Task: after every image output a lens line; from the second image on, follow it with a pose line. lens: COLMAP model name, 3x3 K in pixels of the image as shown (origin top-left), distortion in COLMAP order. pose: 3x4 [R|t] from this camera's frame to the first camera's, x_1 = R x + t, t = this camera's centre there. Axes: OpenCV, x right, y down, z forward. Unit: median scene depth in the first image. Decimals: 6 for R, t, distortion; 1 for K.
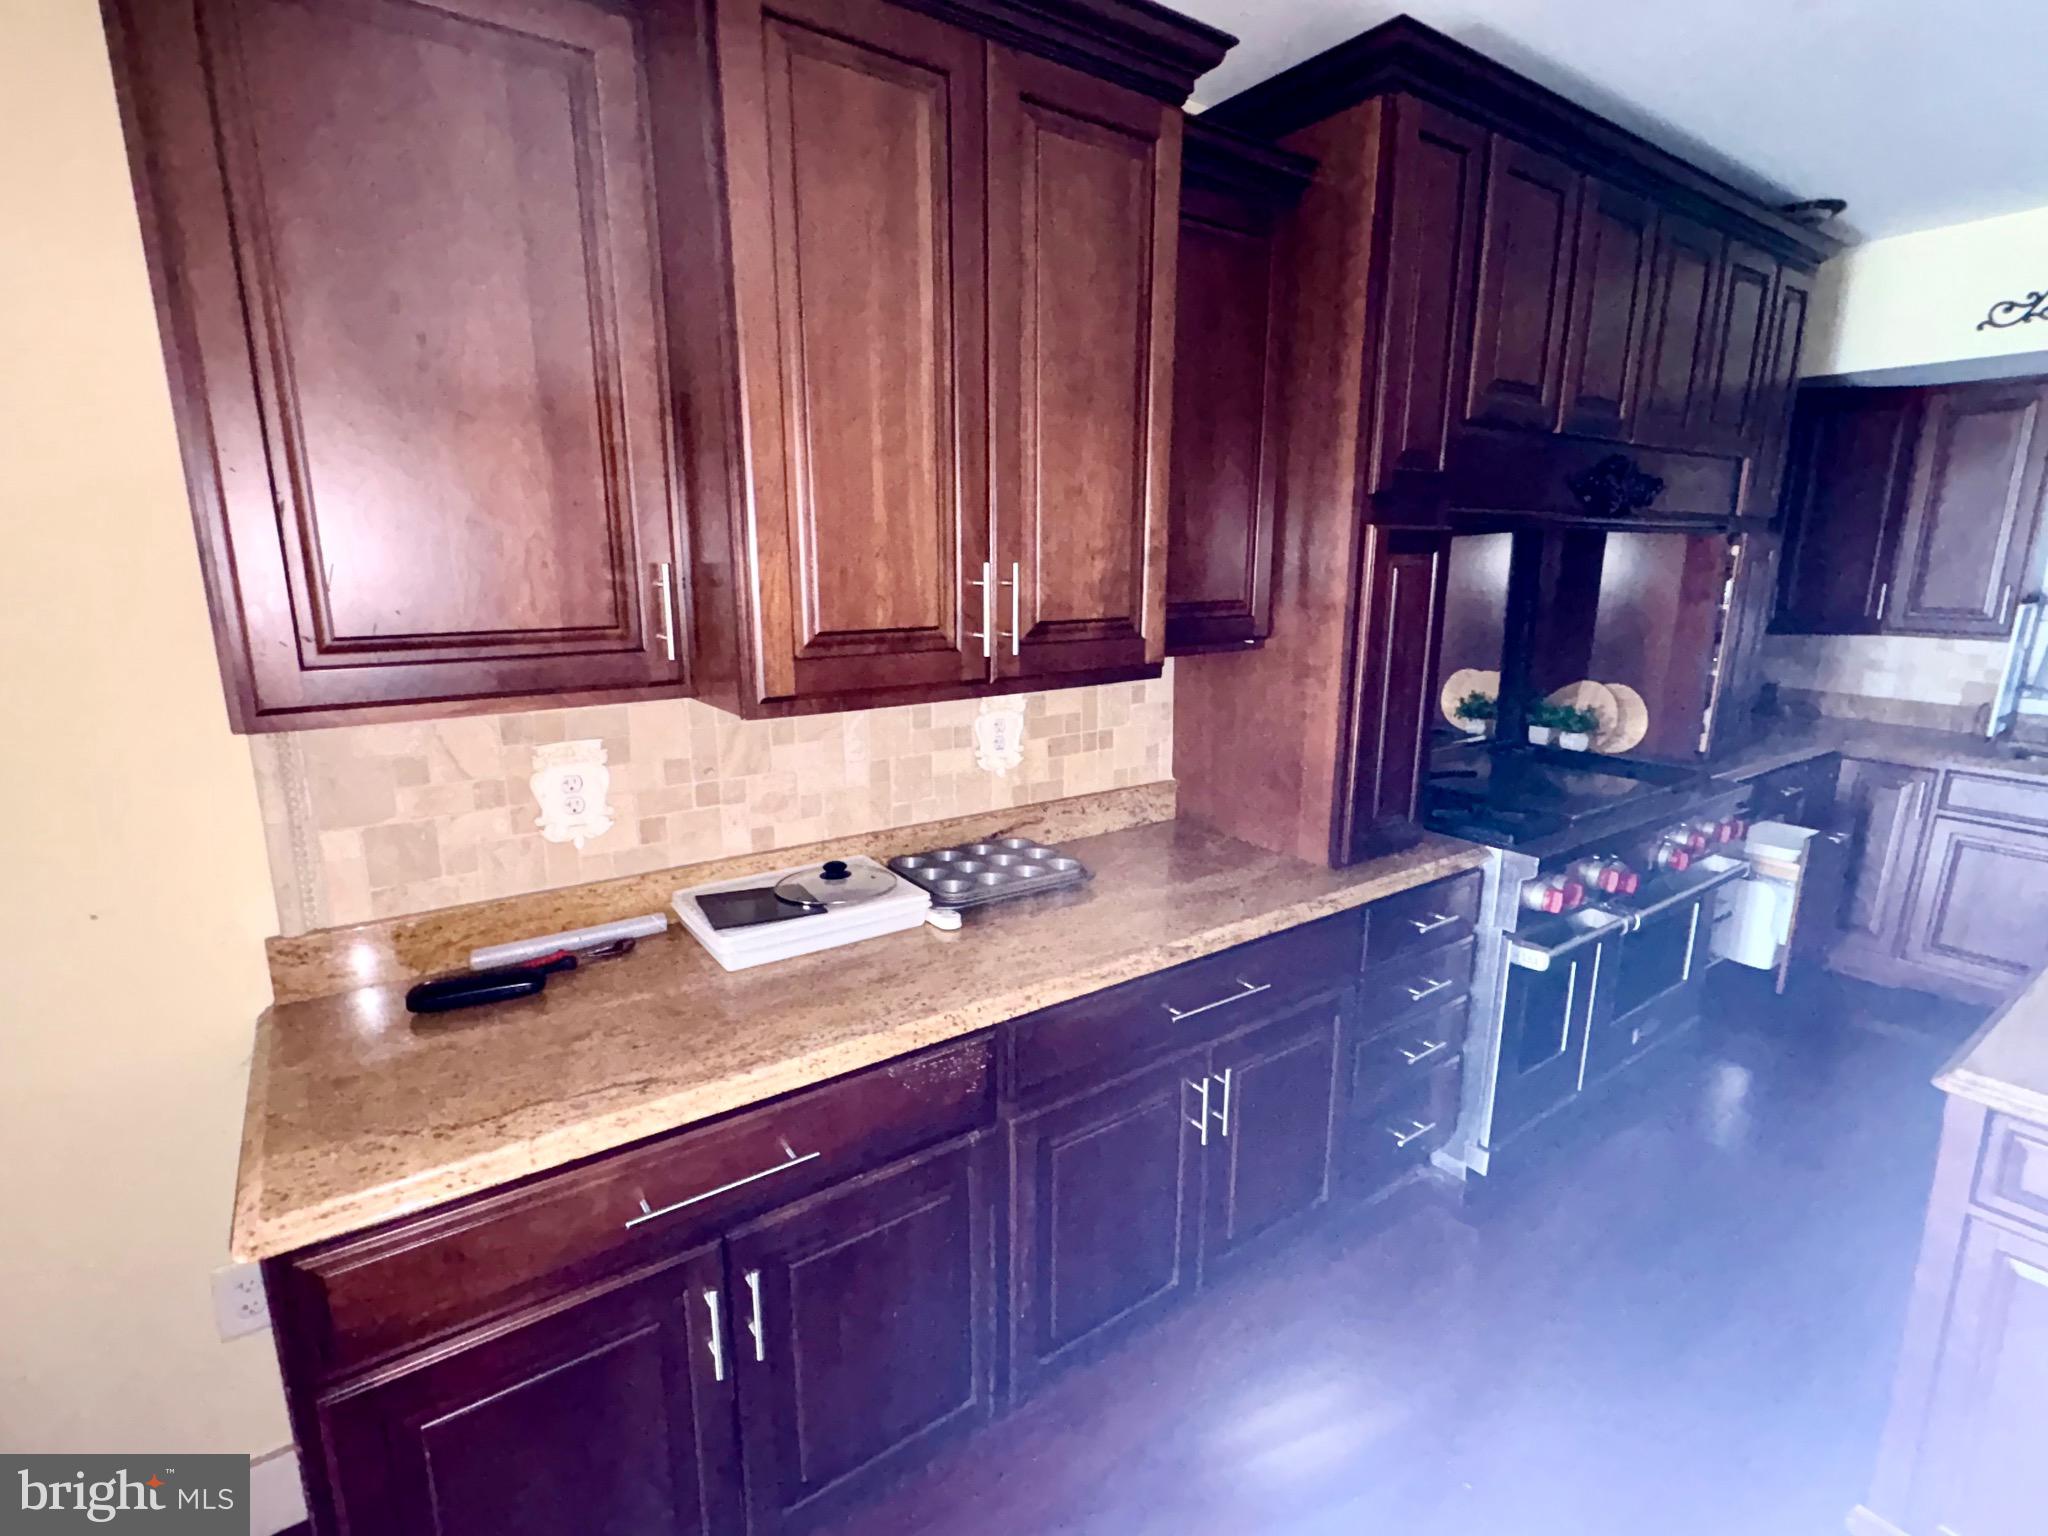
lens RADIAL K [[974.8, 0, 1027.5], [0, 974.8, 768.6], [0, 0, 1]] dist [0.000698, 0.000754]
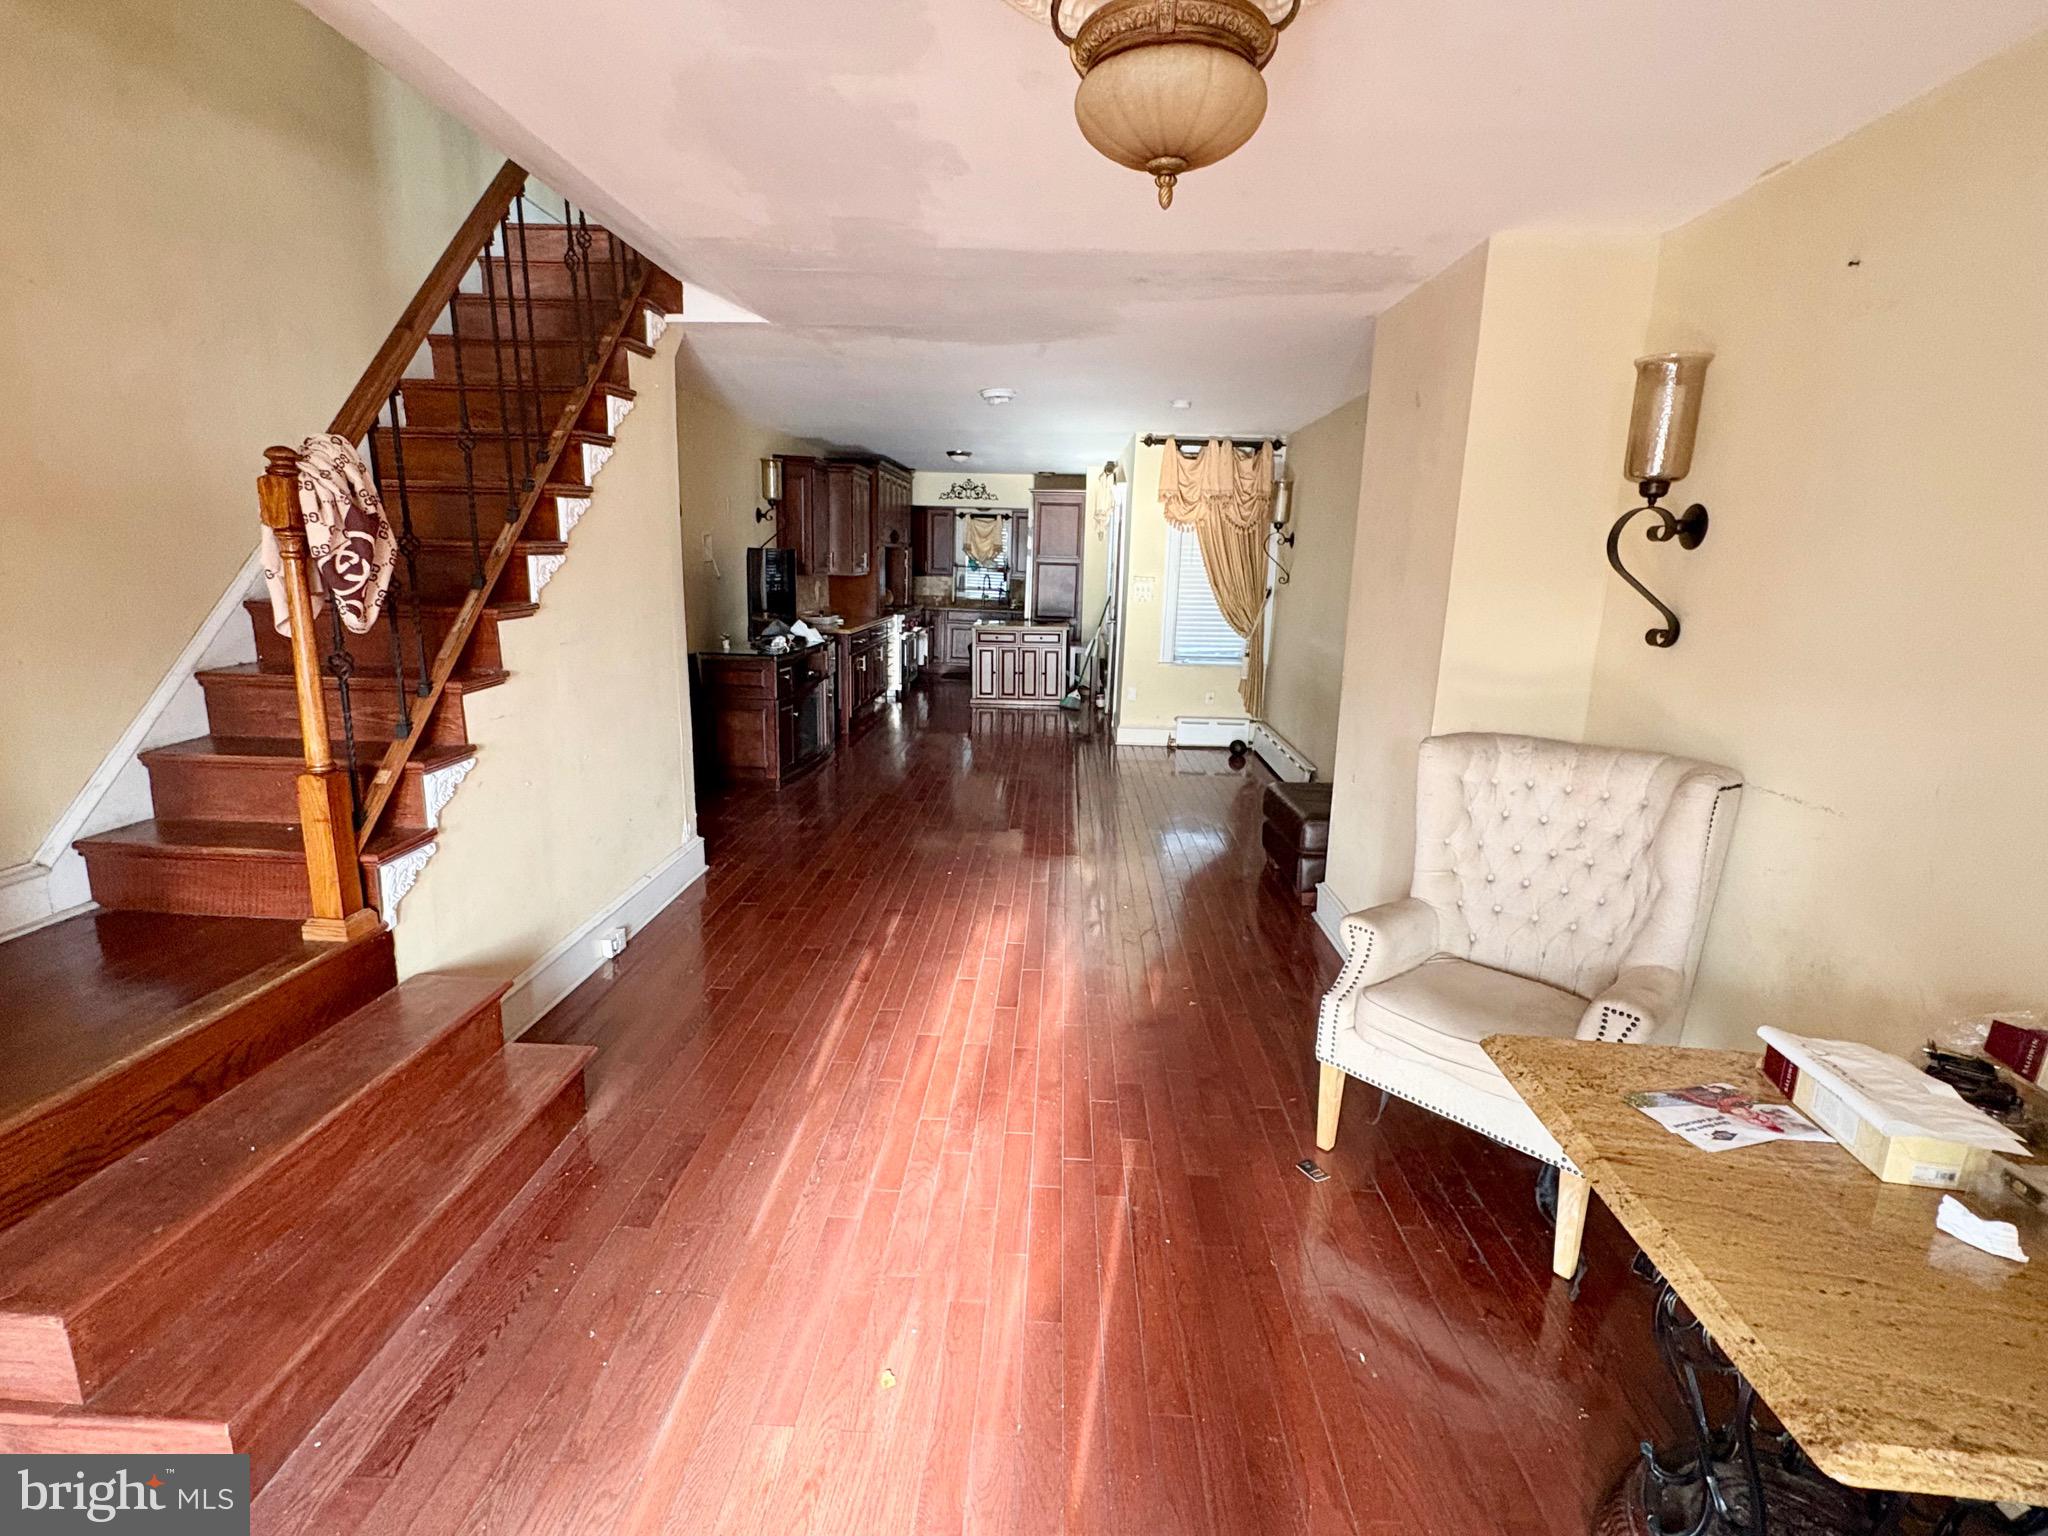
lens RADIAL K [[974.8, 0, 1016.3], [0, 974.8, 772.2], [0, 0, 1]] dist [0.000698, 0.000754]
pose [[0.617979, -0.157616, 0.770233, -2.693749], [0.145694, 0.985688, 0.084811, 0.478618], [-0.772577, 0.059807, 0.632098, -2.207940]]
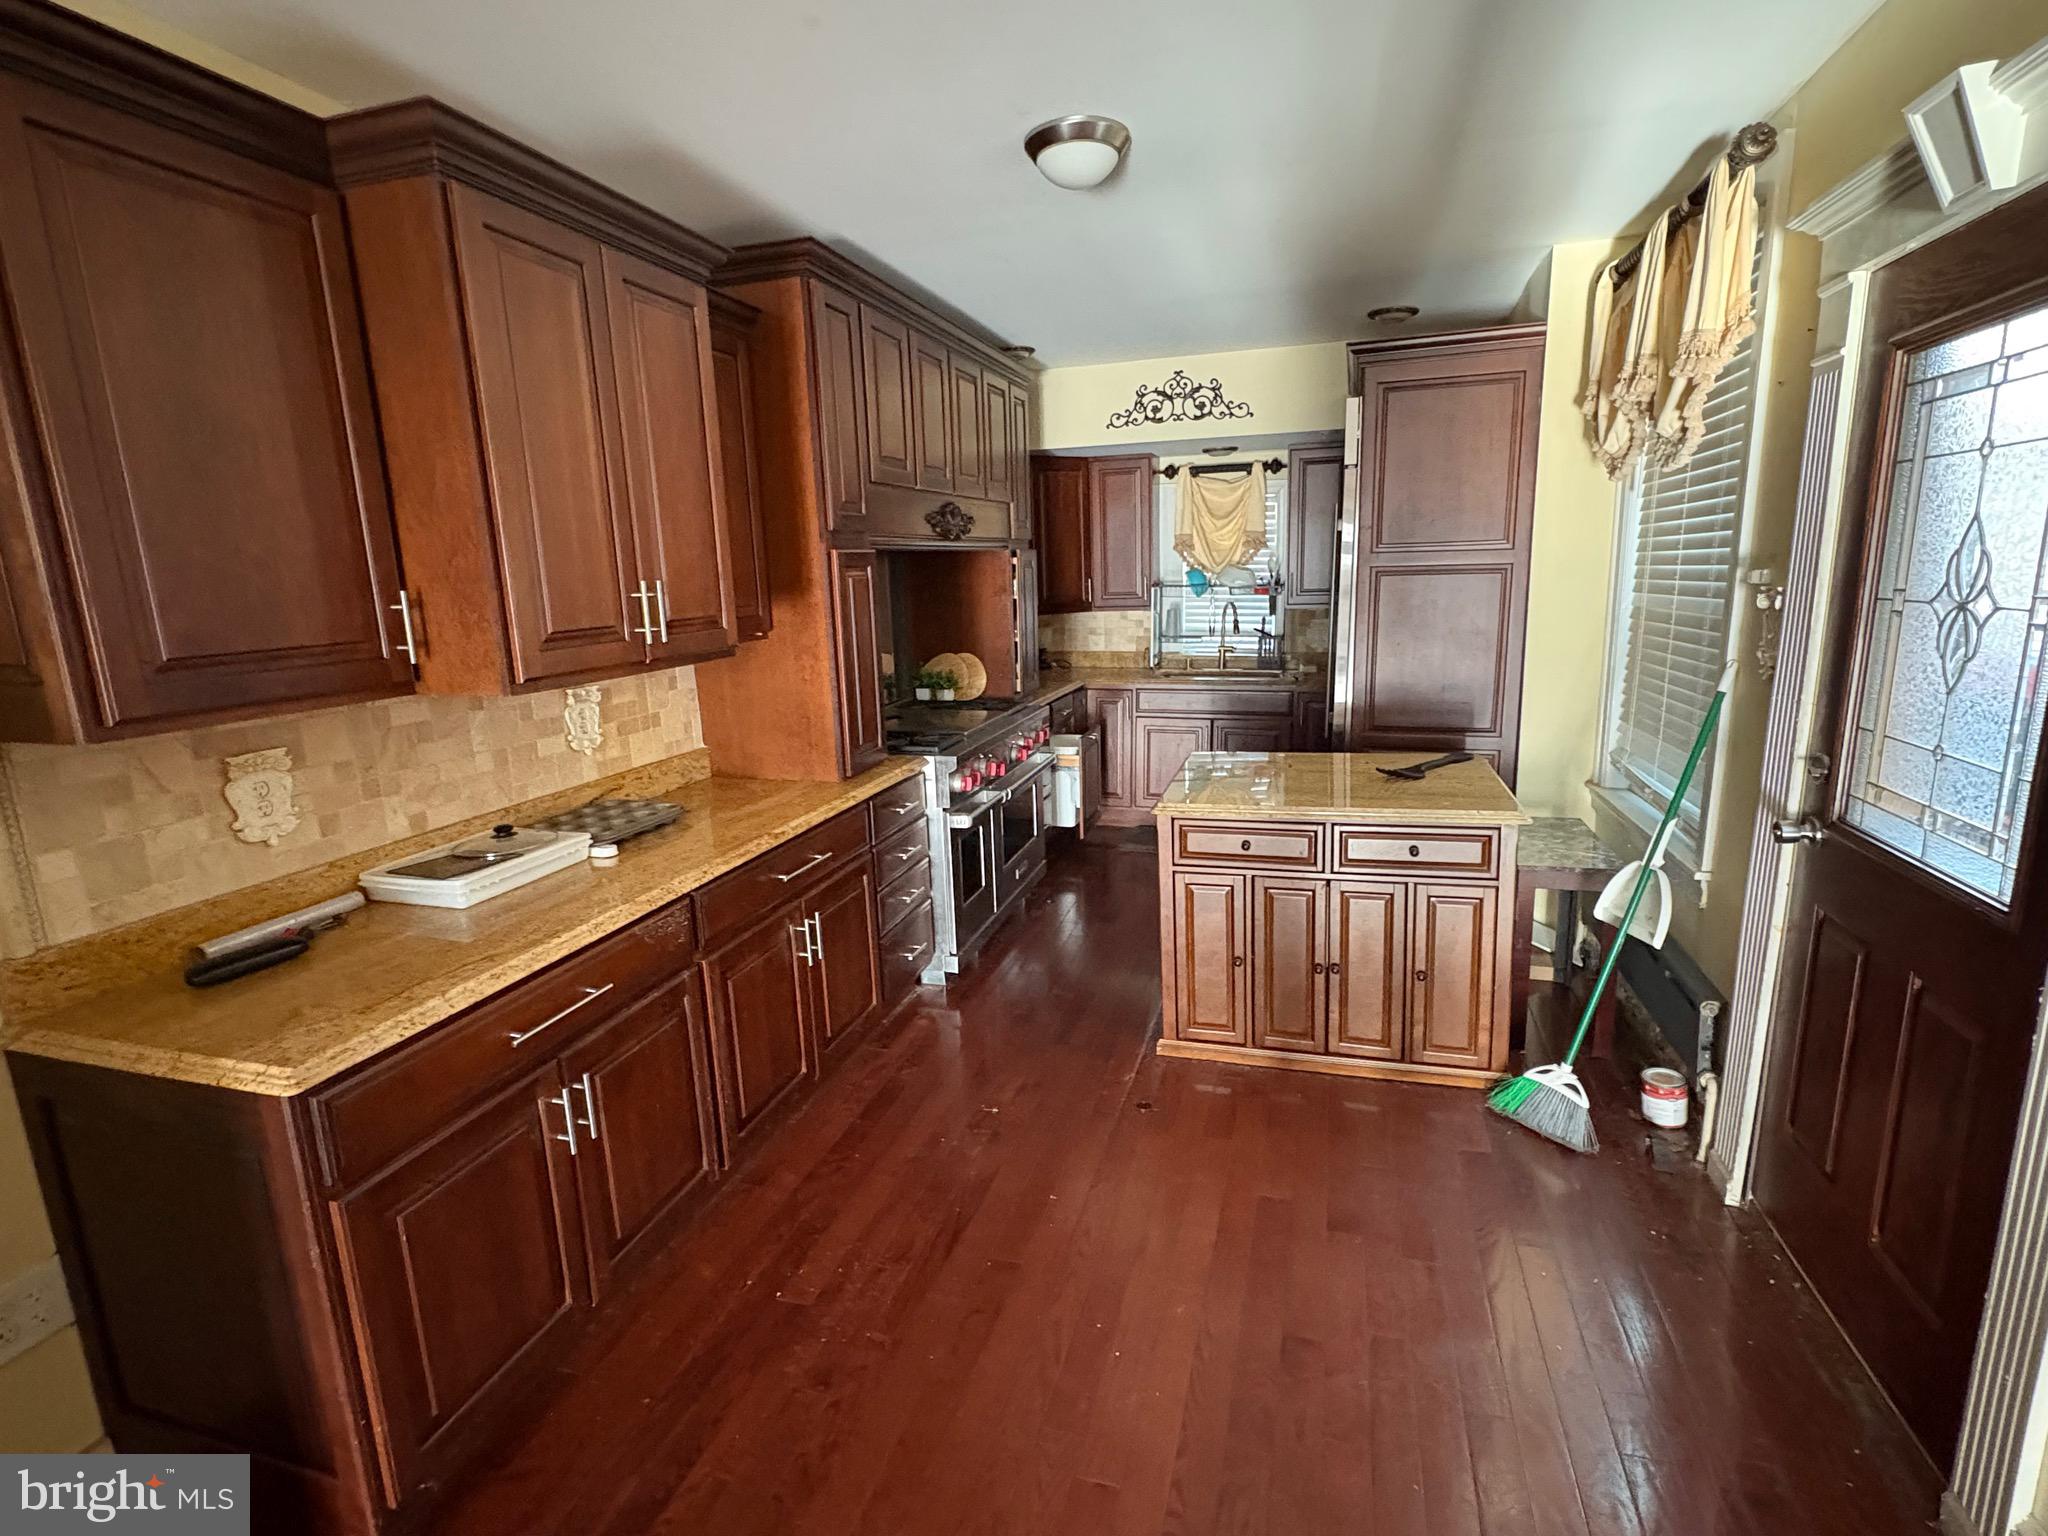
lens RADIAL K [[974.8, 0, 1018.8], [0, 974.8, 770.1], [0, 0, 1]] dist [0.000698, 0.000754]
pose [[0.797580, -0.153728, 0.583296, -0.287832], [0.165978, 0.985584, 0.032798, 0.070359], [-0.579929, 0.070656, 0.811597, -0.307173]]
